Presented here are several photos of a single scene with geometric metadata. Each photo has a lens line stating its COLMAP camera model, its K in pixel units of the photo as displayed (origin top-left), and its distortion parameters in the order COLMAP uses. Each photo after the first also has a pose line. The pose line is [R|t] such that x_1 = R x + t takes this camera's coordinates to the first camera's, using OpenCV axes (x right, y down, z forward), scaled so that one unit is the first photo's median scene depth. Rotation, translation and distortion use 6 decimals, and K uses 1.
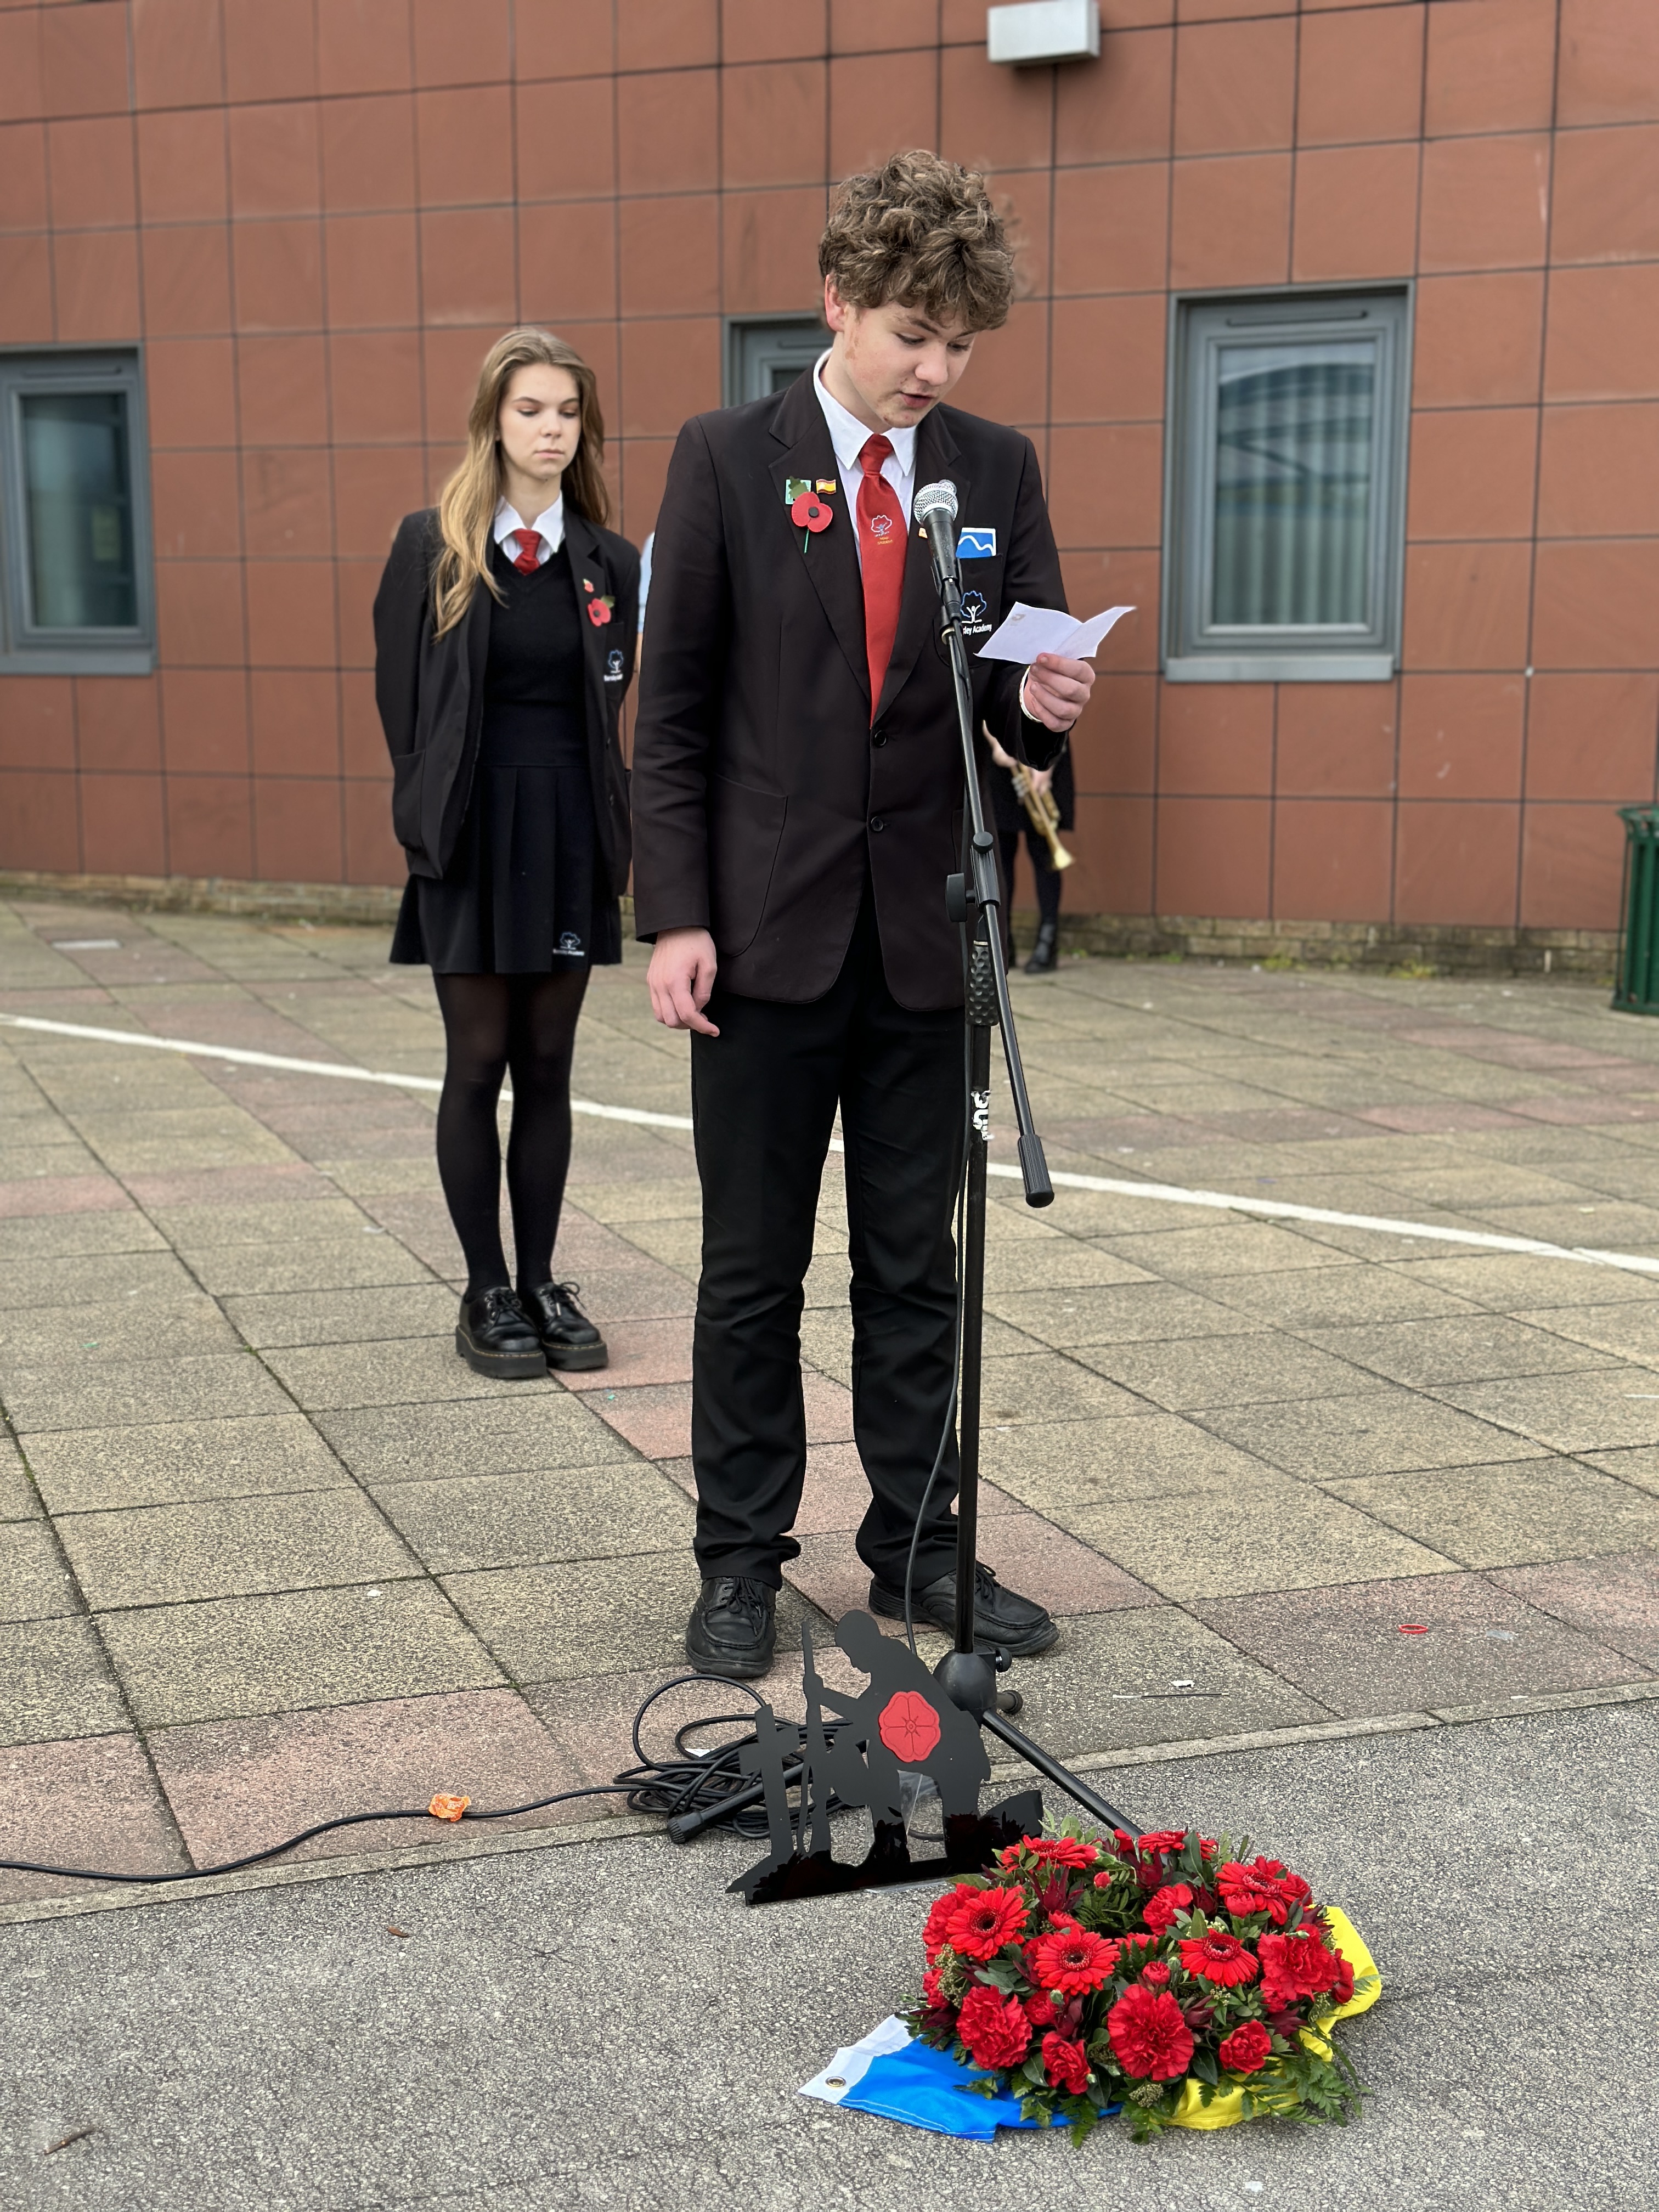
lens RADIAL K [[3164.1, 0, 829.5], [0, 3164.1, 1106.0], [0, 0, 1]] dist [0.165252, -0.034636]
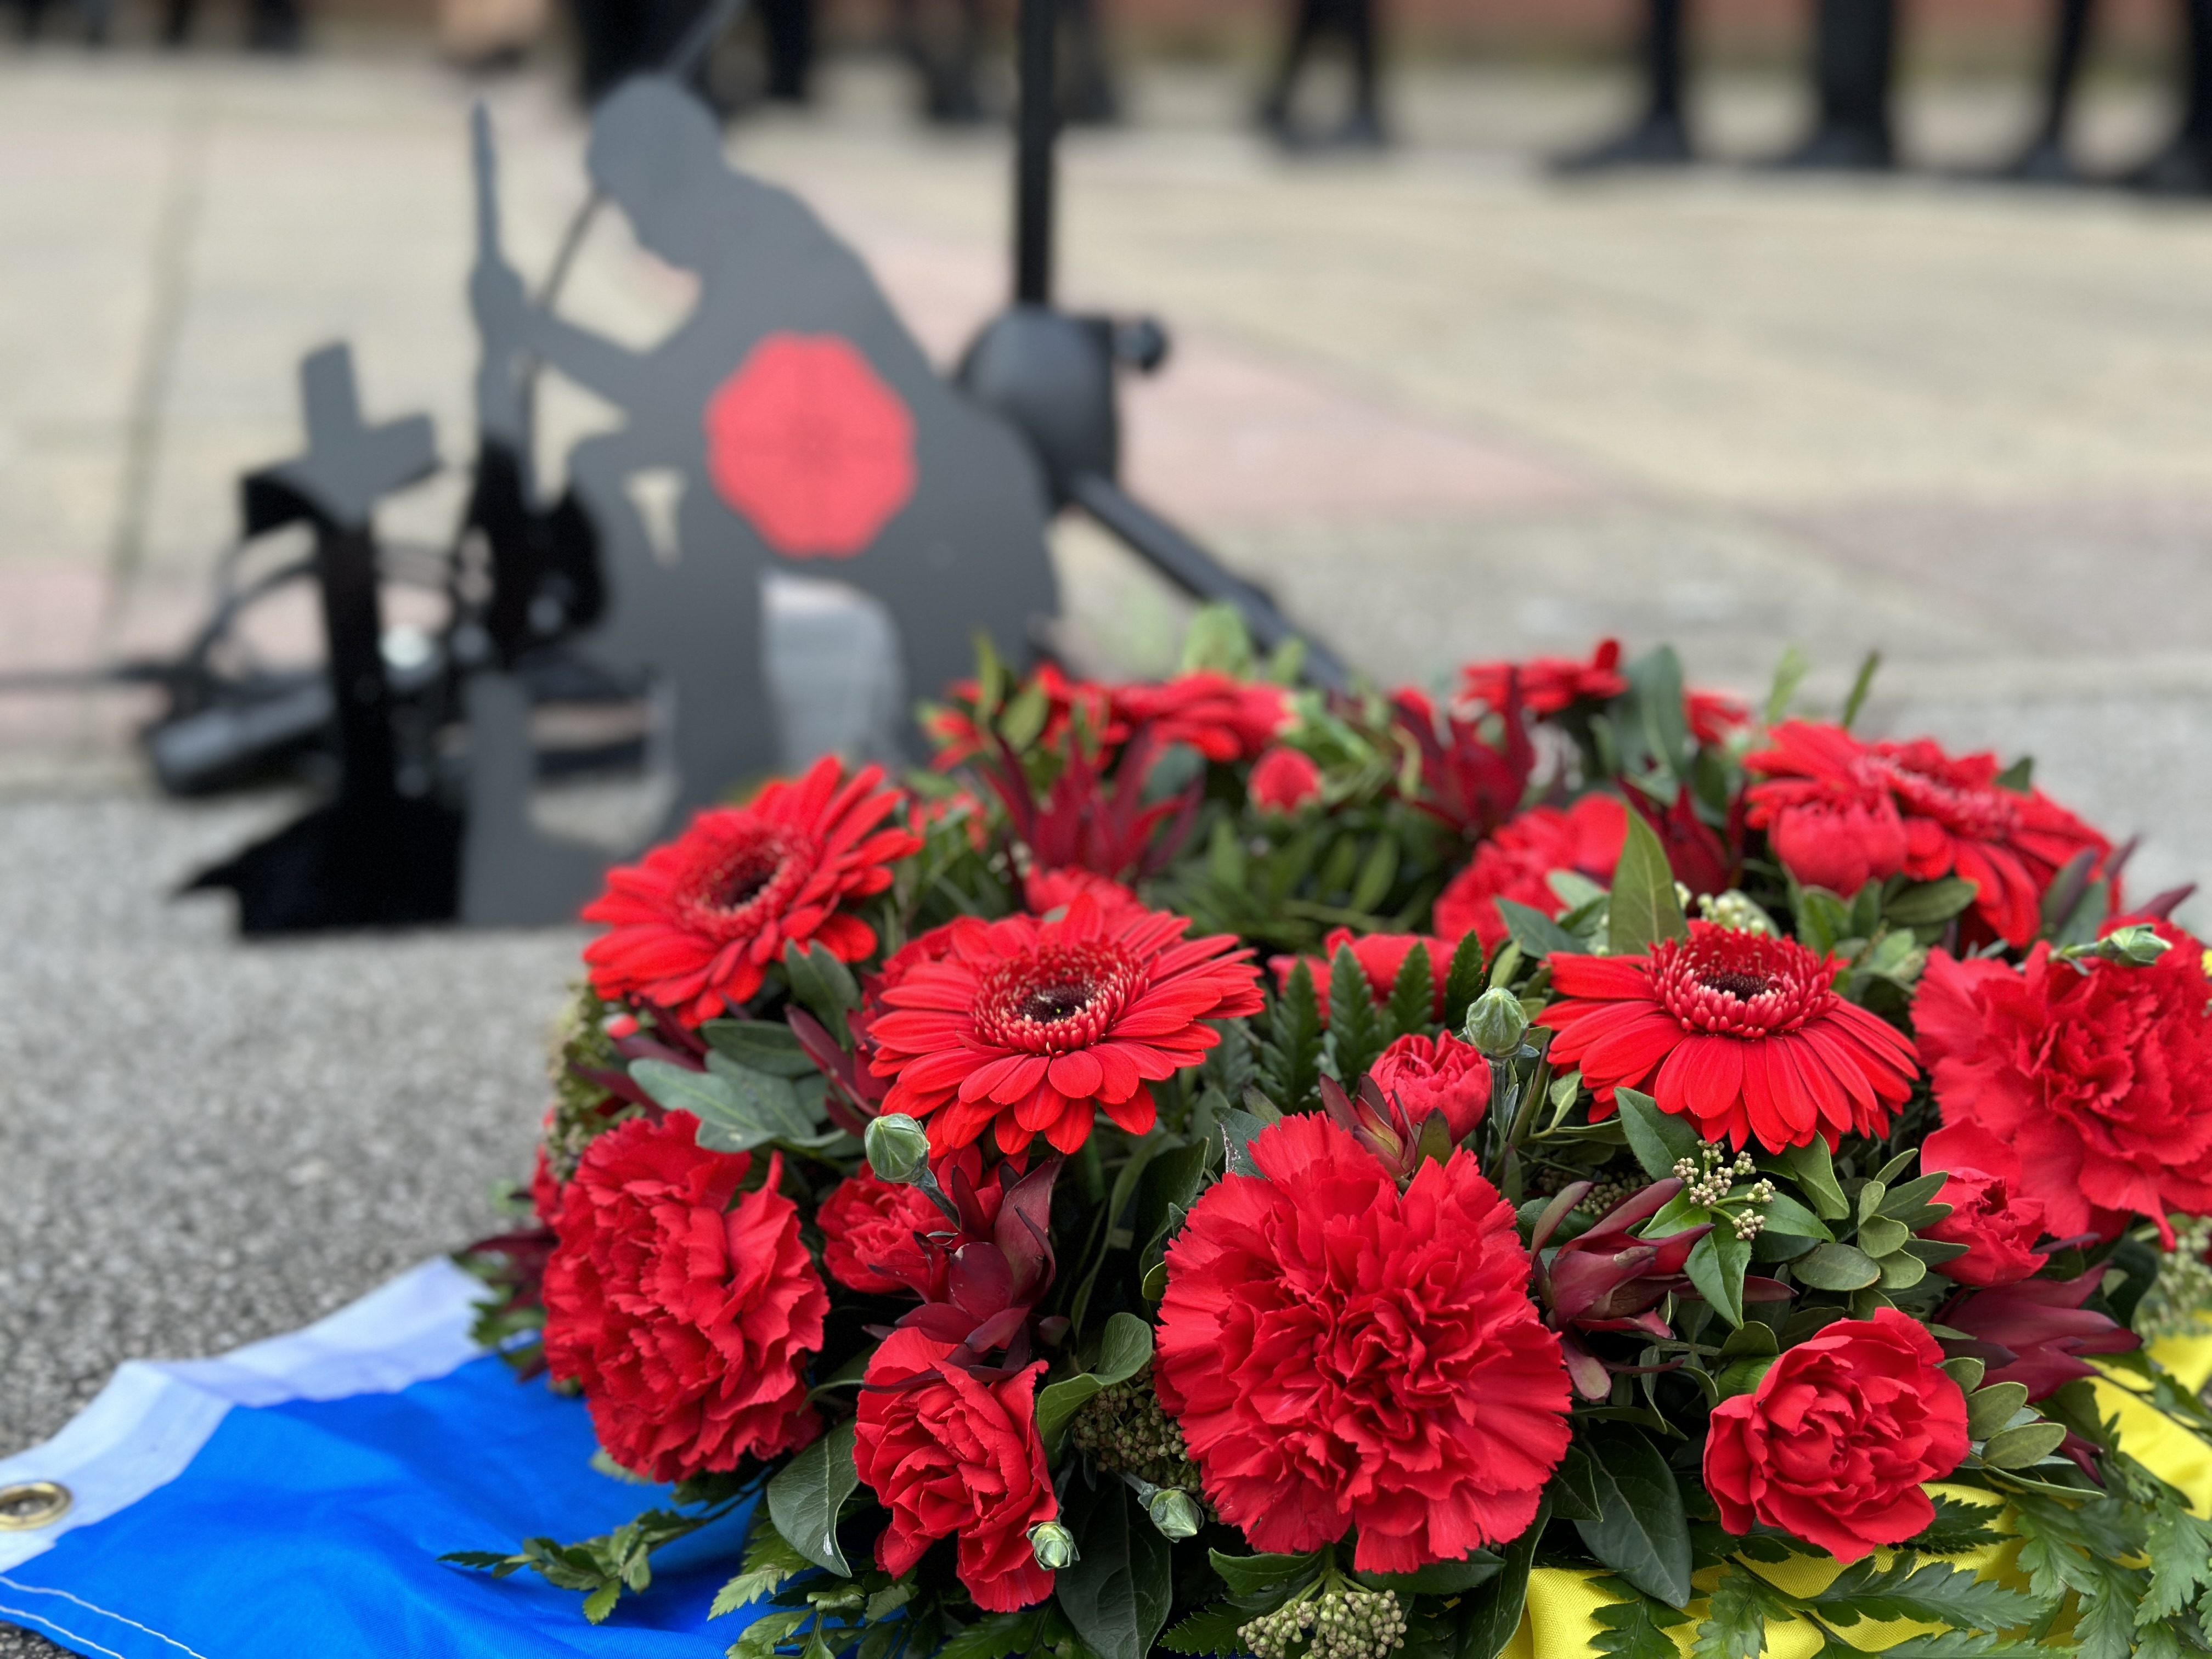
lens RADIAL K [[3164.1, 0, 1100.6], [0, 3164.1, 816.7], [0, 0, 1]] dist [0.165252, -0.034636]
pose [[0.995356, 0.032885, -0.090465, 0.069872], [-0.023916, 0.994849, 0.098507, 0.163926], [0.093239, -0.095886, 0.991016, 0.557229]]
